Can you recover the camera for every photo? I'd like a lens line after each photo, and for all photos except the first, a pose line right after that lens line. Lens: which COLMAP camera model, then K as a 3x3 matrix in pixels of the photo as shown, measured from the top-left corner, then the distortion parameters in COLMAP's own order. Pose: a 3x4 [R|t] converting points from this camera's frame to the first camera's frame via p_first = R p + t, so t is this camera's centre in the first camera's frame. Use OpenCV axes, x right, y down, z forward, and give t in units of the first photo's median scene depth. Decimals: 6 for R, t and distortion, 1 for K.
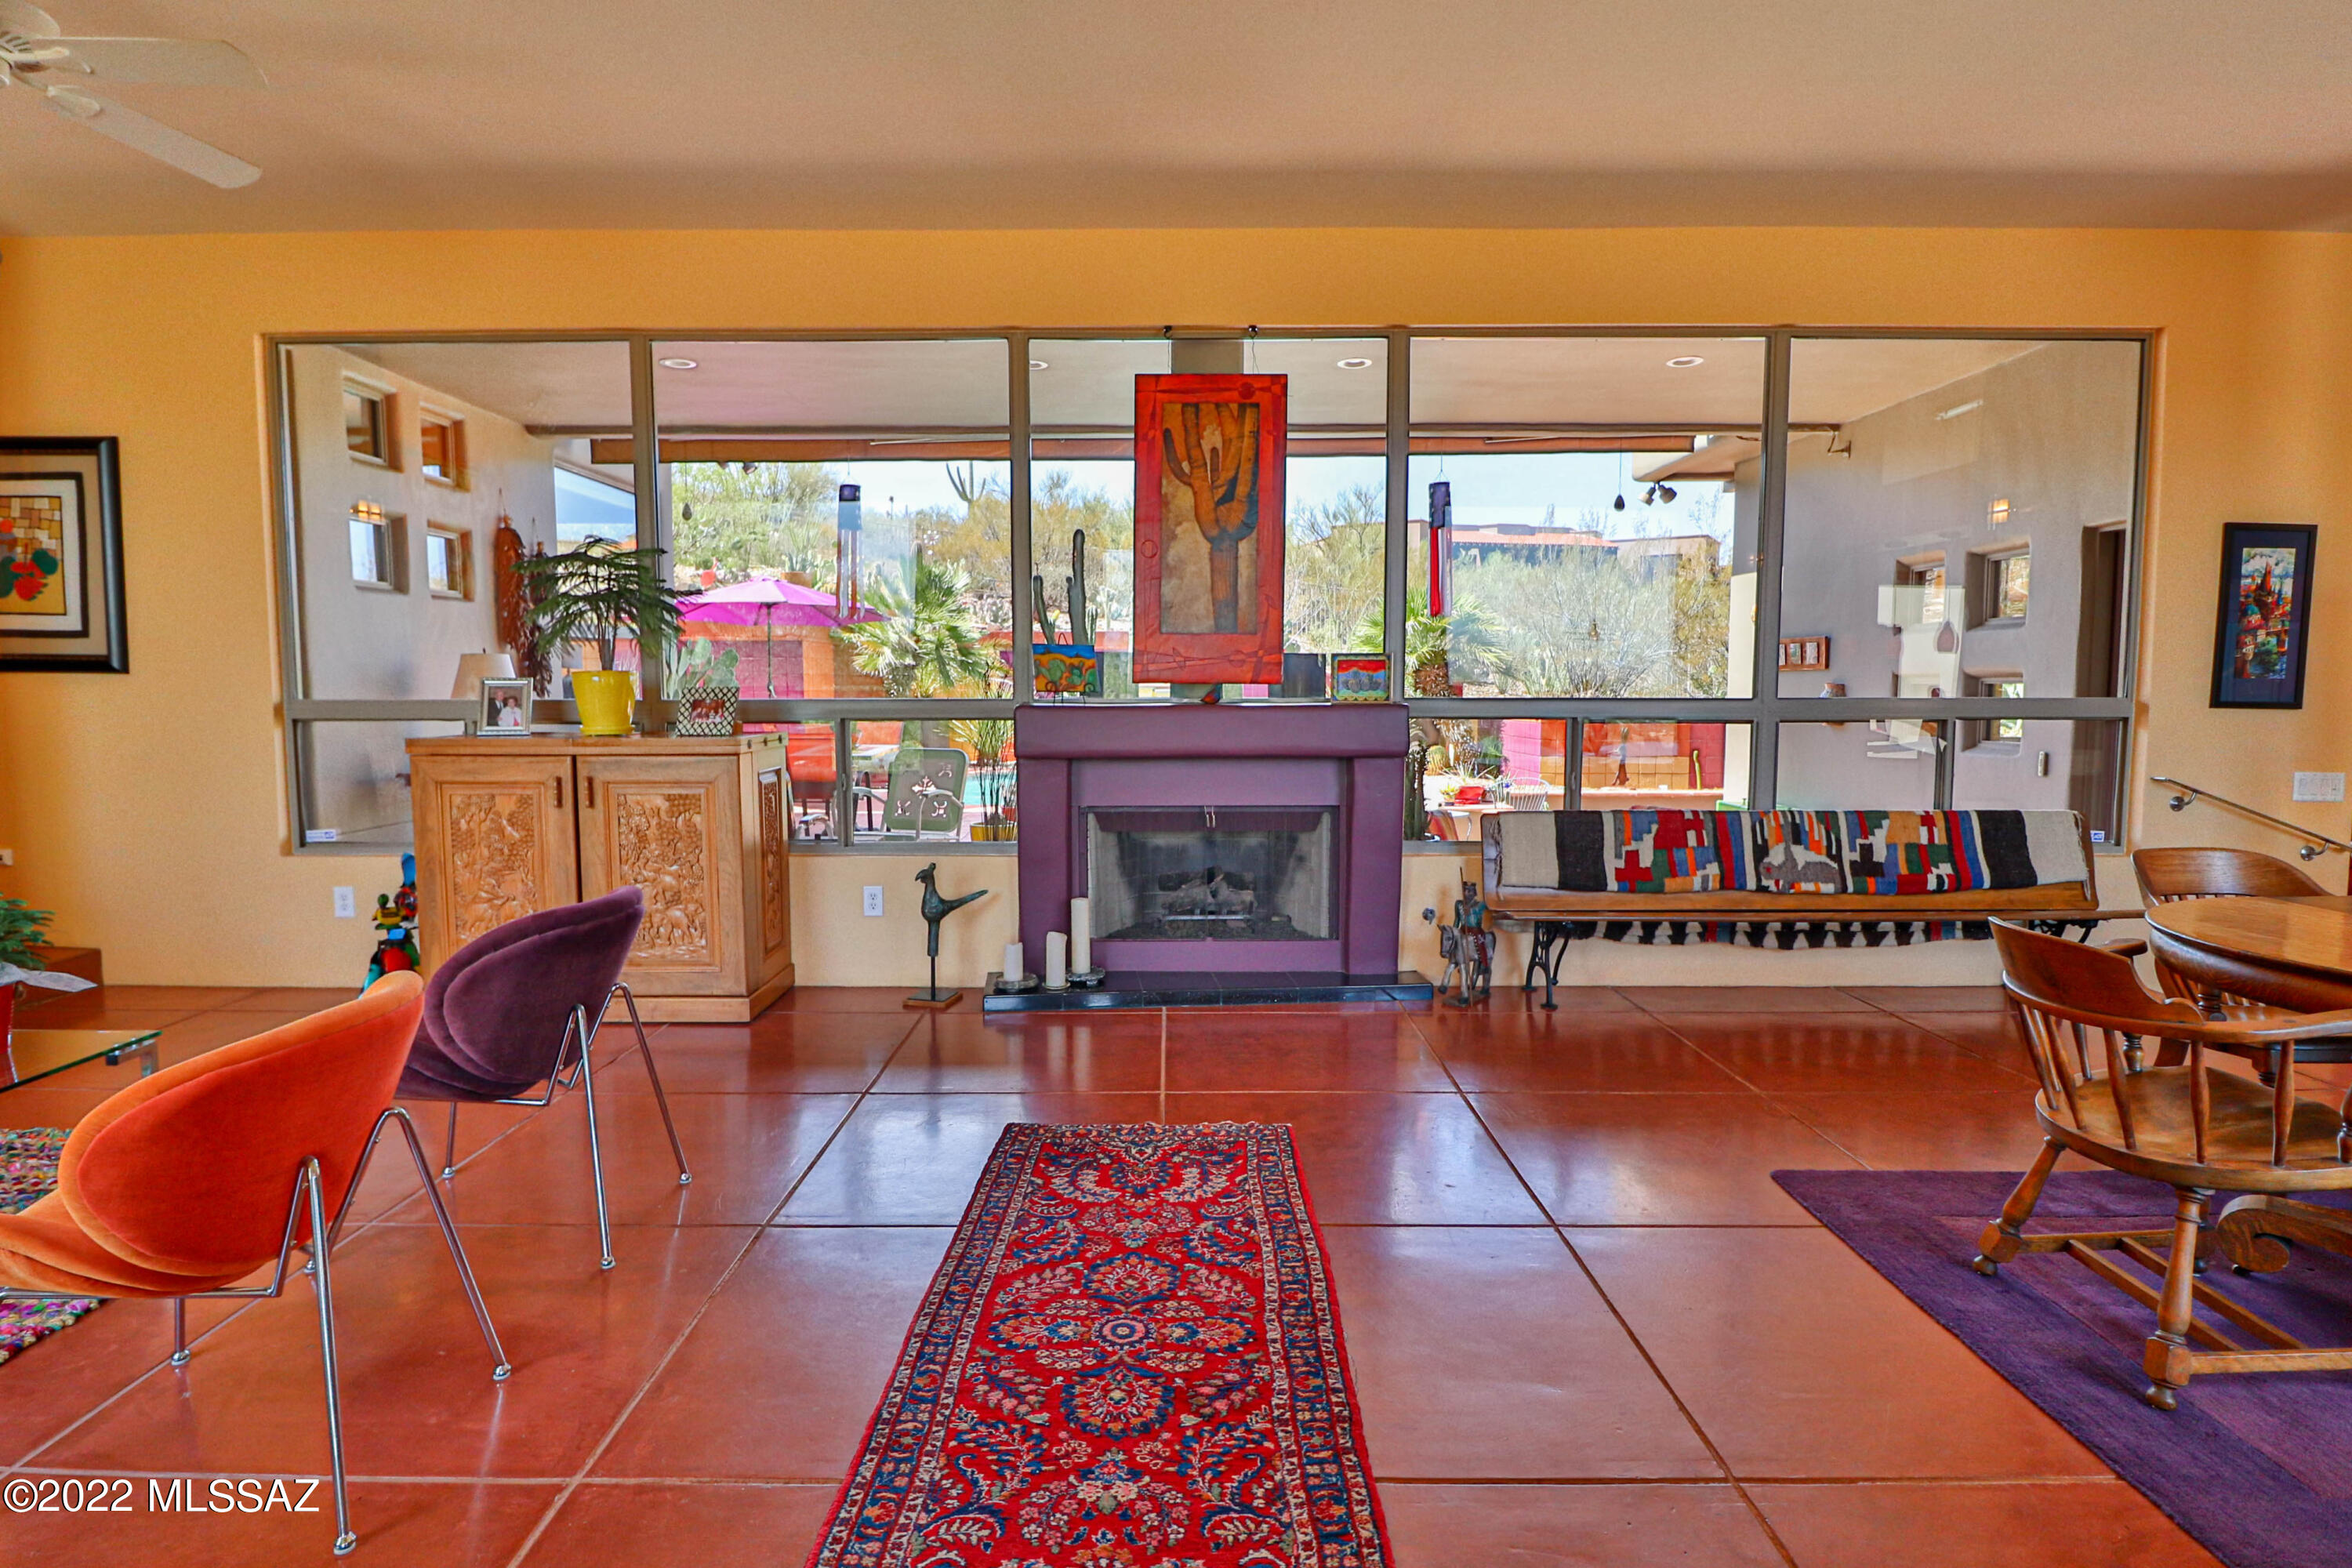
lens RADIAL K [[1221.9, 0, 1157.7], [0, 1221.9, 784.3], [0, 0, 1]] dist [-0.002014, -0.012117]
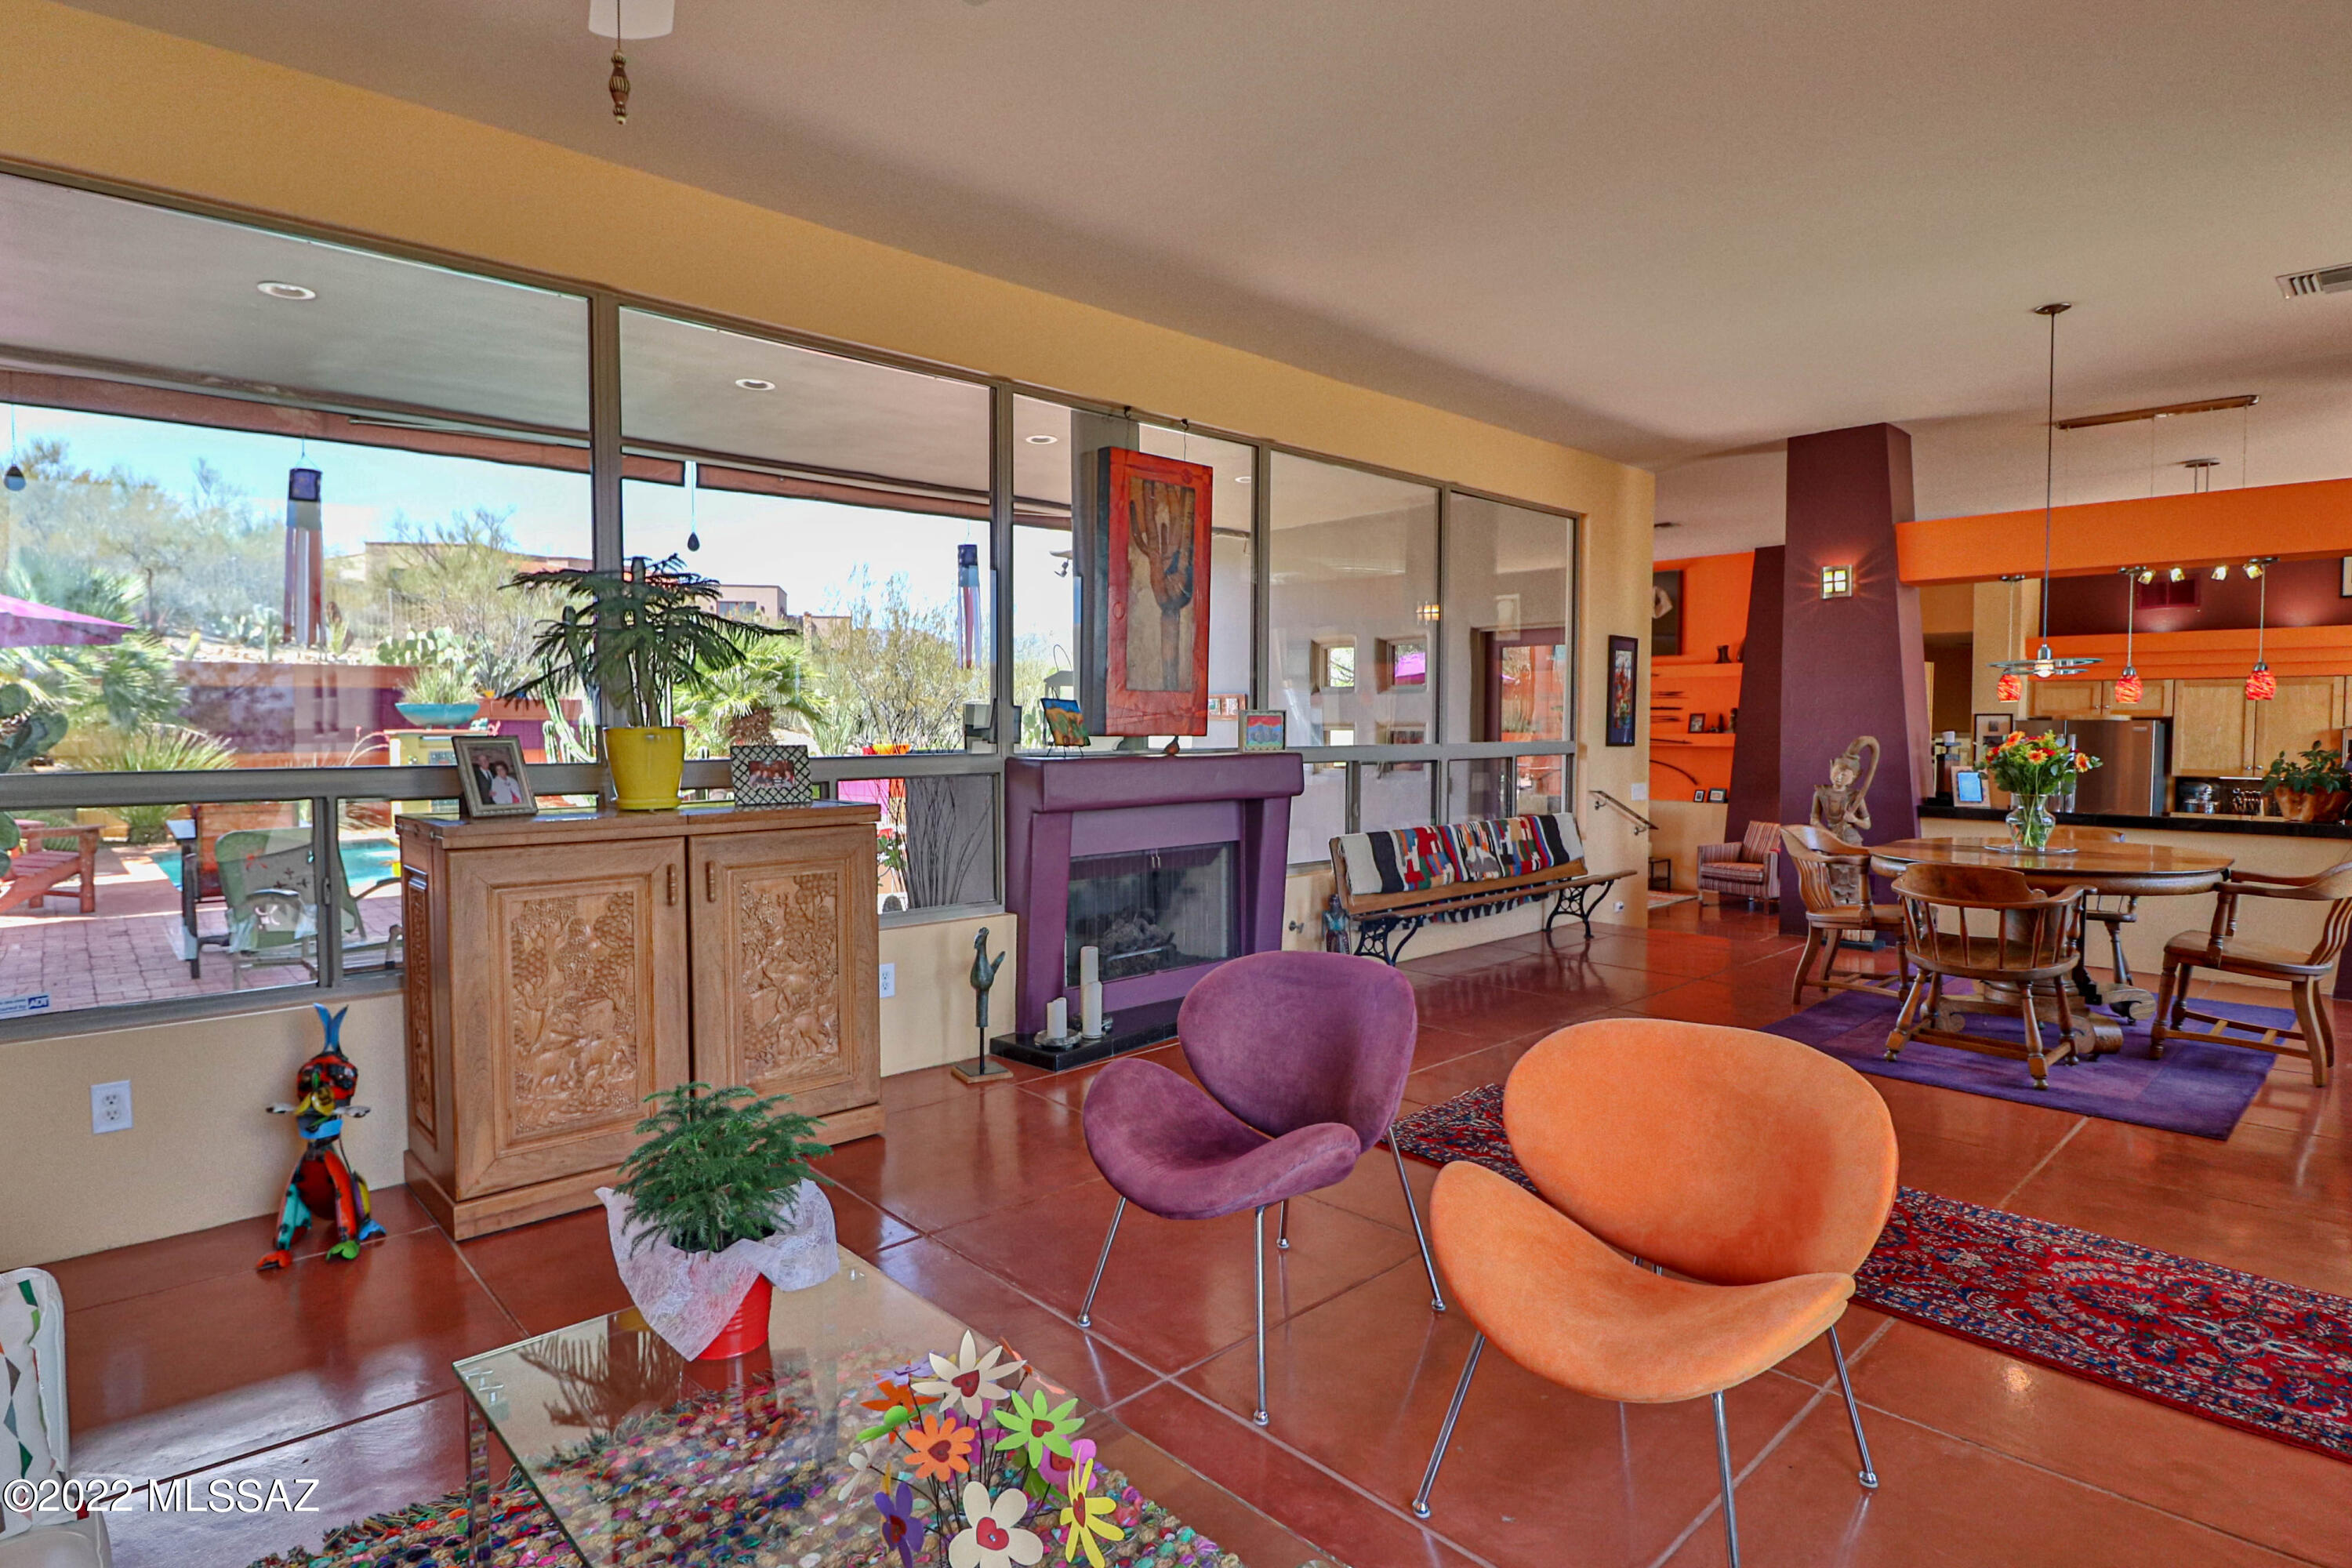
lens RADIAL K [[1221.9, 0, 1154.6], [0, 1221.9, 784.4], [0, 0, 1]] dist [-0.002014, -0.012117]
pose [[0.733109, -0.033856, 0.679268, -0.717867], [0.056608, 0.998332, -0.011336, -0.028148], [-0.677751, 0.046762, 0.733803, 0.207143]]
